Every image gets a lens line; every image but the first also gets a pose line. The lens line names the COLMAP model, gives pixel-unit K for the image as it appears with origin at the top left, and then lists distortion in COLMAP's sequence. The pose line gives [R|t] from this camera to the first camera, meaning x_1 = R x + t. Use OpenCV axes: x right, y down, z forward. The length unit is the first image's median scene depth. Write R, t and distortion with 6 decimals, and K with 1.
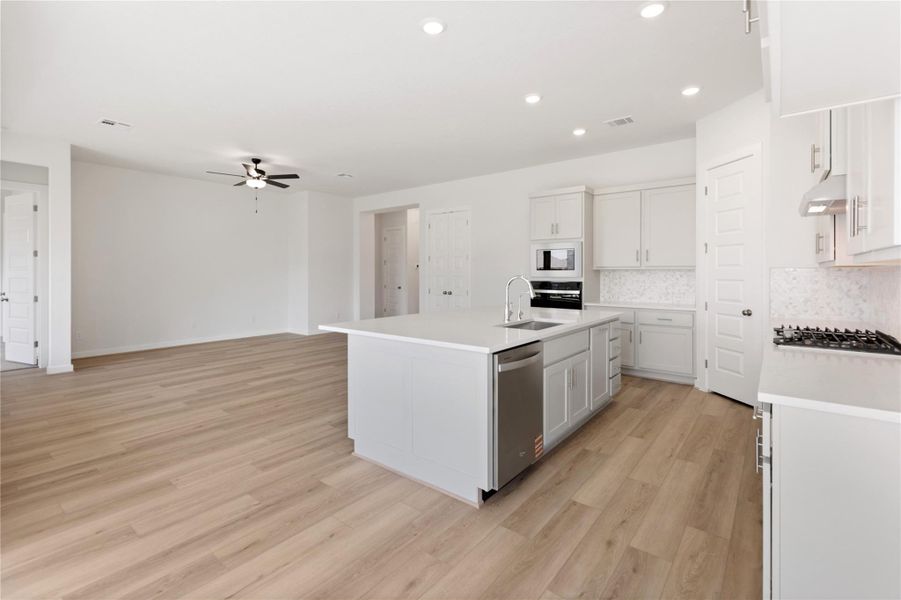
lens RADIAL K [[415.8, 0, 448.7], [0, 415.8, 271.3], [0, 0, 1]] dist [0.005042, -0.003292]
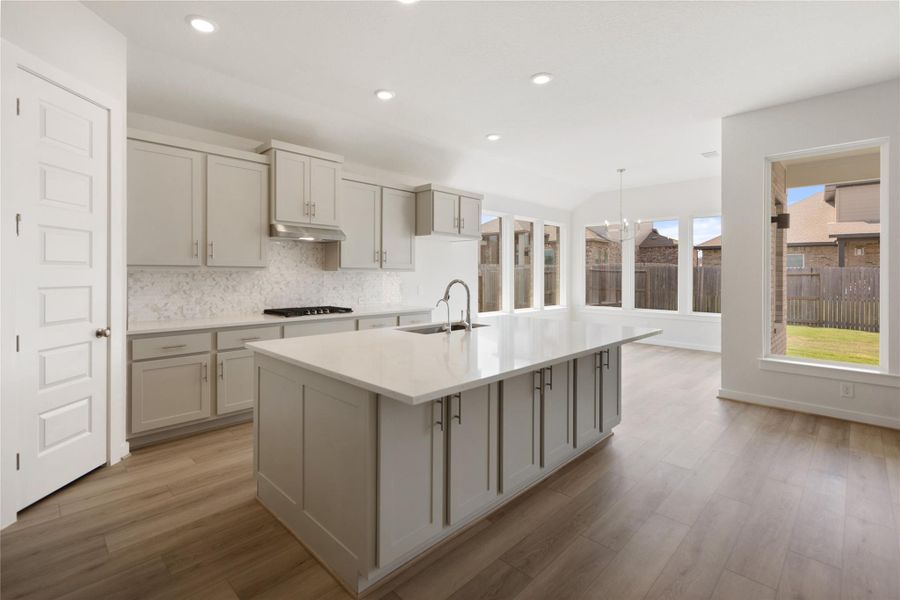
lens RADIAL K [[415.4, 0, 439.5], [0, 415.4, 270.0], [0, 0, 1]] dist [0.005042, -0.003292]
pose [[-0.993112, -0.003615, 0.117113, 0.059951], [-0.005180, 0.999901, -0.013063, 0.000956], [-0.117054, -0.013580, -0.993033, 1.204669]]
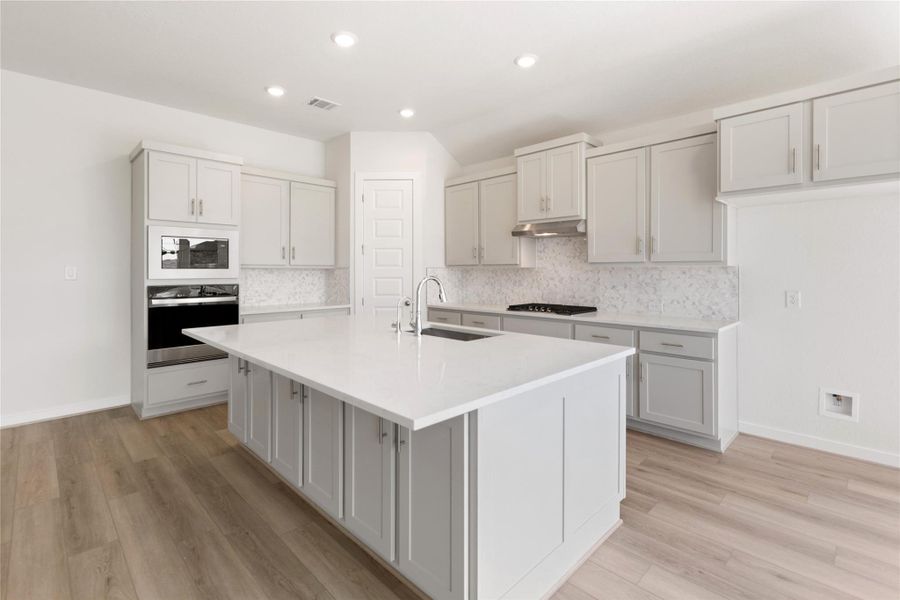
lens RADIAL K [[415.4, 0, 446.4], [0, 415.4, 269.2], [0, 0, 1]] dist [0.005042, -0.003292]
pose [[0.119338, 0.002187, 0.992851, -0.387238], [-0.000368, 0.999998, -0.002158, -0.000690], [-0.992854, -0.000108, 0.119339, 0.545463]]
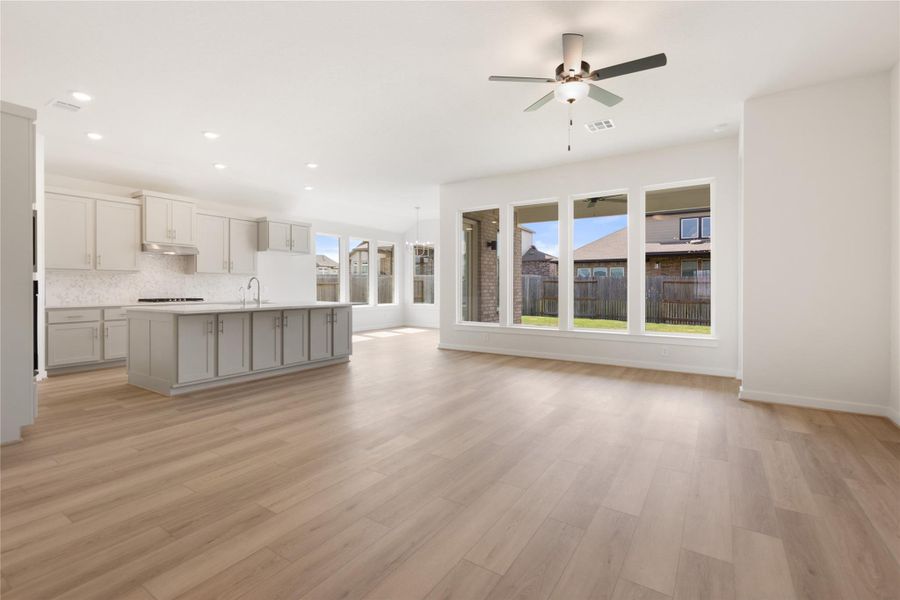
lens RADIAL K [[415.4, 0, 444.2], [0, 415.4, 284.4], [0, 0, 1]] dist [0.005042, -0.003292]
pose [[-0.996473, -0.001362, -0.083909, -0.295426], [-0.000546, 0.999952, -0.009749, 0.035694], [0.083918, -0.009669, -0.996426, 1.731030]]
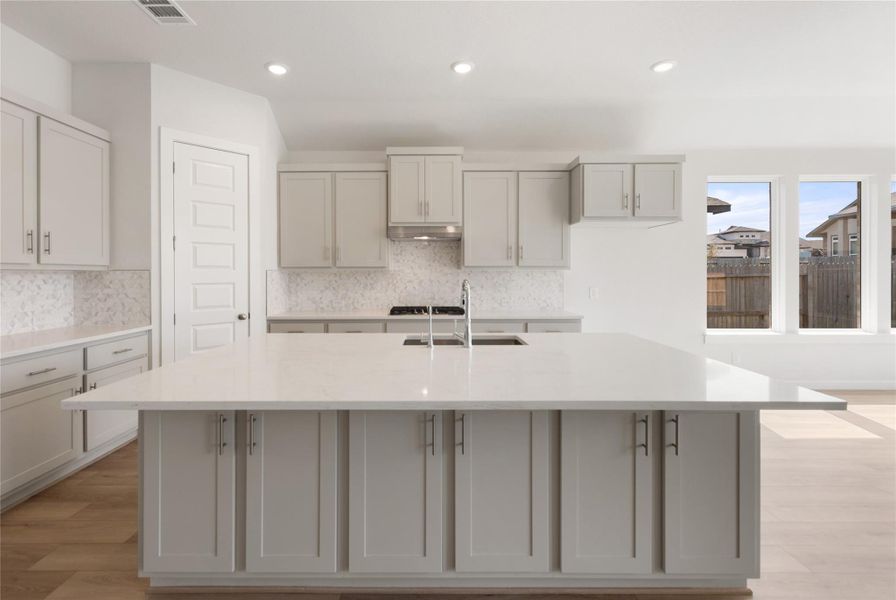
lens RADIAL K [[413.5, 0, 430.8], [0, 413.5, 273.9], [0, 0, 1]] dist [0.005042, -0.003292]
pose [[-0.618459, -0.000767, 0.785817, -0.223700], [0.000058, 0.999999, 0.001021, 0.000151], [-0.785817, 0.000677, -0.618459, 0.926925]]
